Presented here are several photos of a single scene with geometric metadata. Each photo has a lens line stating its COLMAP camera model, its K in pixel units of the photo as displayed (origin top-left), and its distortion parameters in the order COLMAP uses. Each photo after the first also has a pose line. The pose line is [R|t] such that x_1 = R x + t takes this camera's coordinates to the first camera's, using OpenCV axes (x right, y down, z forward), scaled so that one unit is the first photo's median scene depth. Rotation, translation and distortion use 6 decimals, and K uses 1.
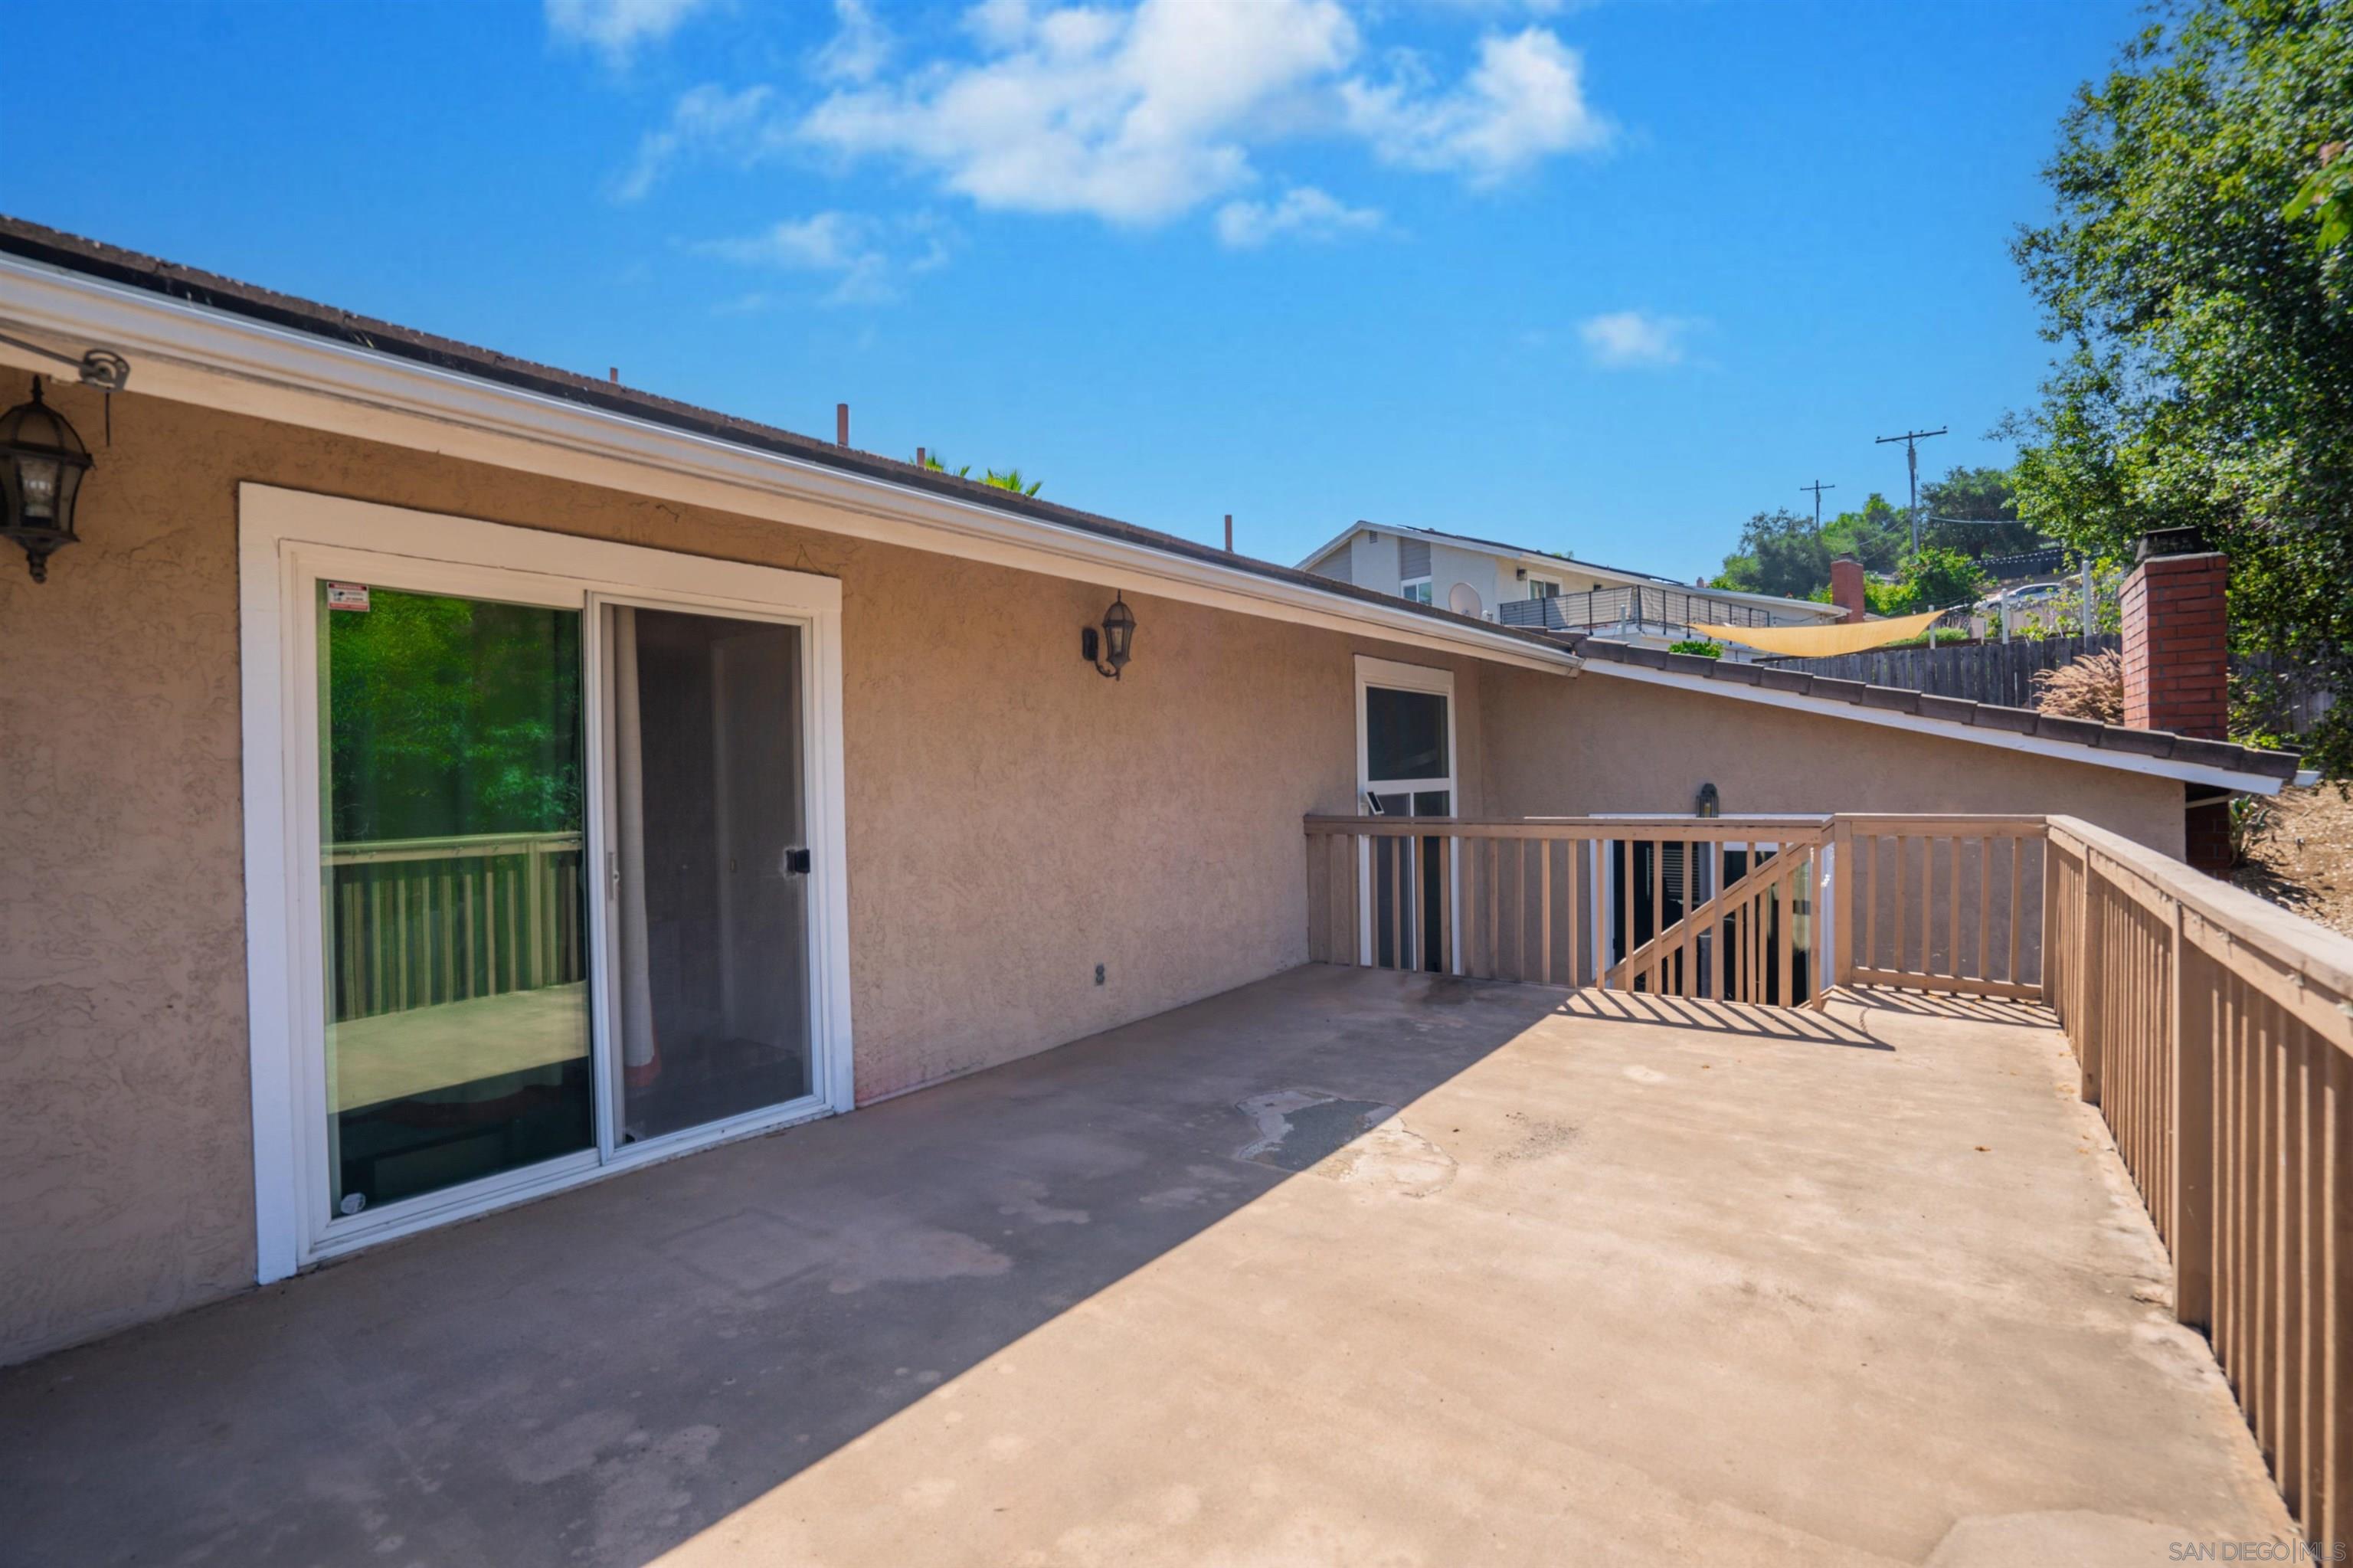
lens RADIAL K [[1091.2, 0, 1173.2], [0, 1091.2, 787.3], [0, 0, 1]] dist [-0.065970, 0.025378]
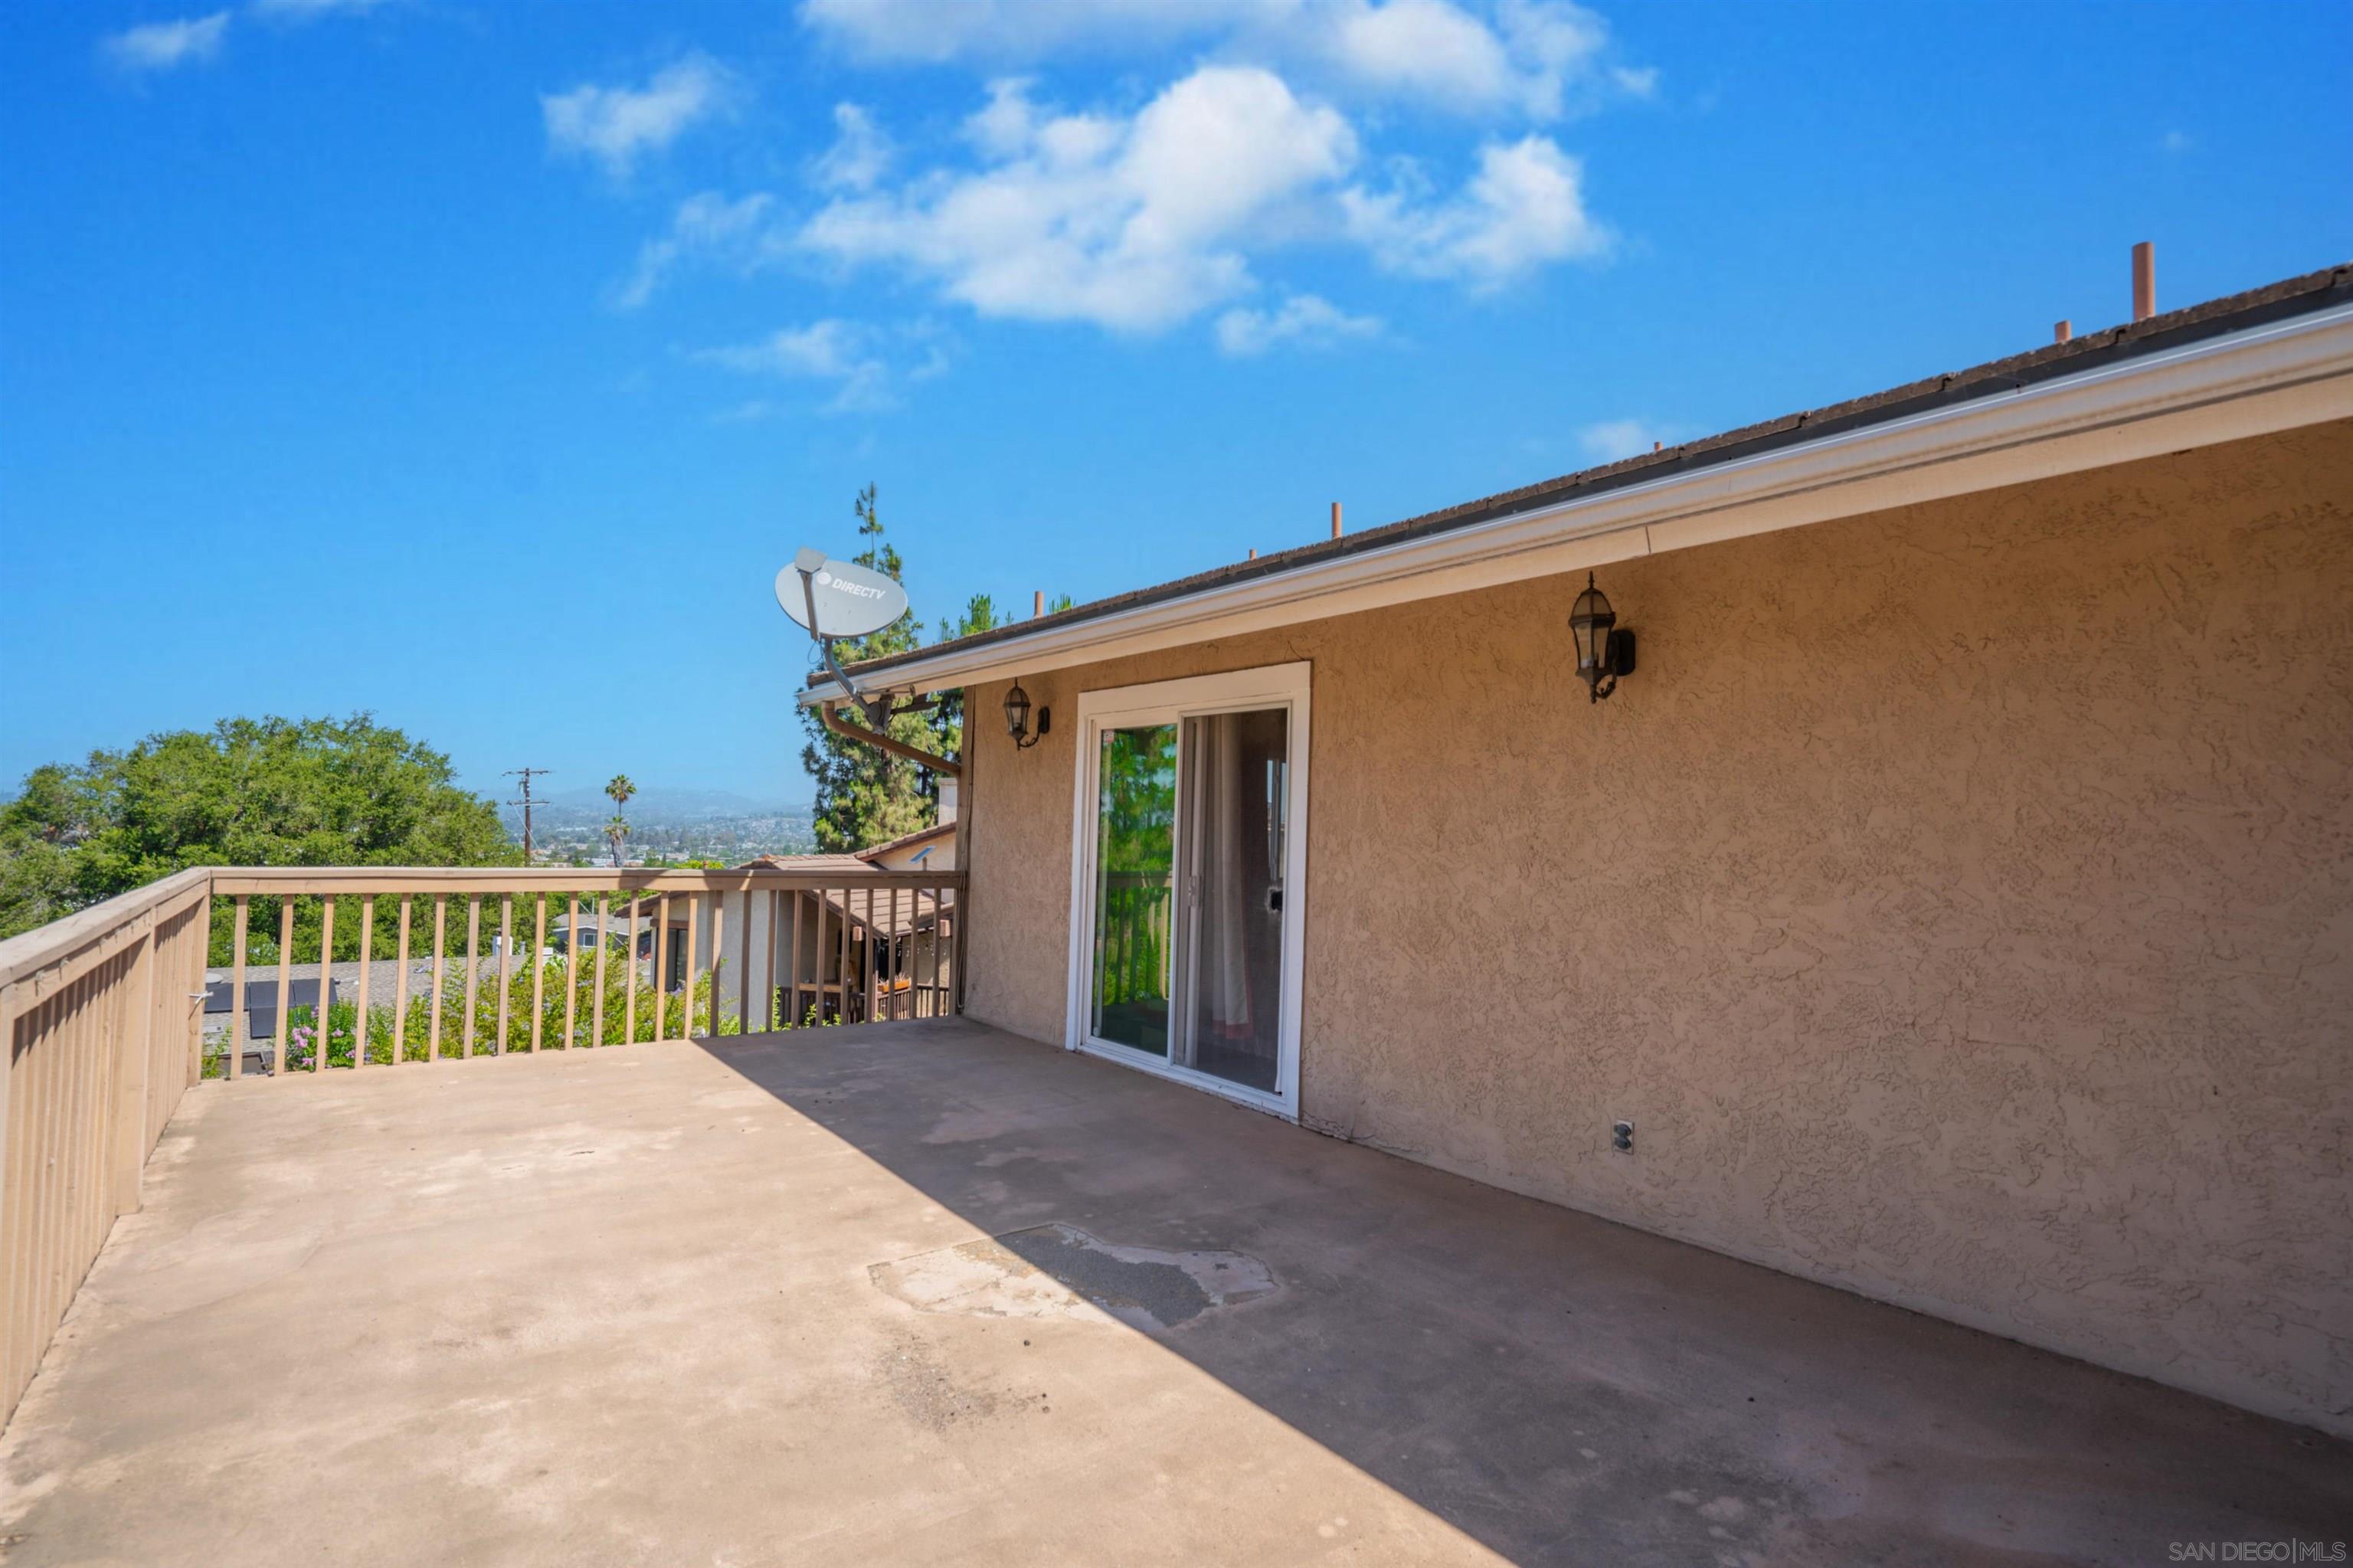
lens RADIAL K [[1091.2, 0, 1173.2], [0, 1091.2, 787.3], [0, 0, 1]] dist [-0.065970, 0.025378]
pose [[-0.273572, -0.027786, -0.961450, 0.871937], [-0.029832, 0.999347, -0.020393, -0.030099], [0.961389, 0.023103, -0.274223, 1.212630]]
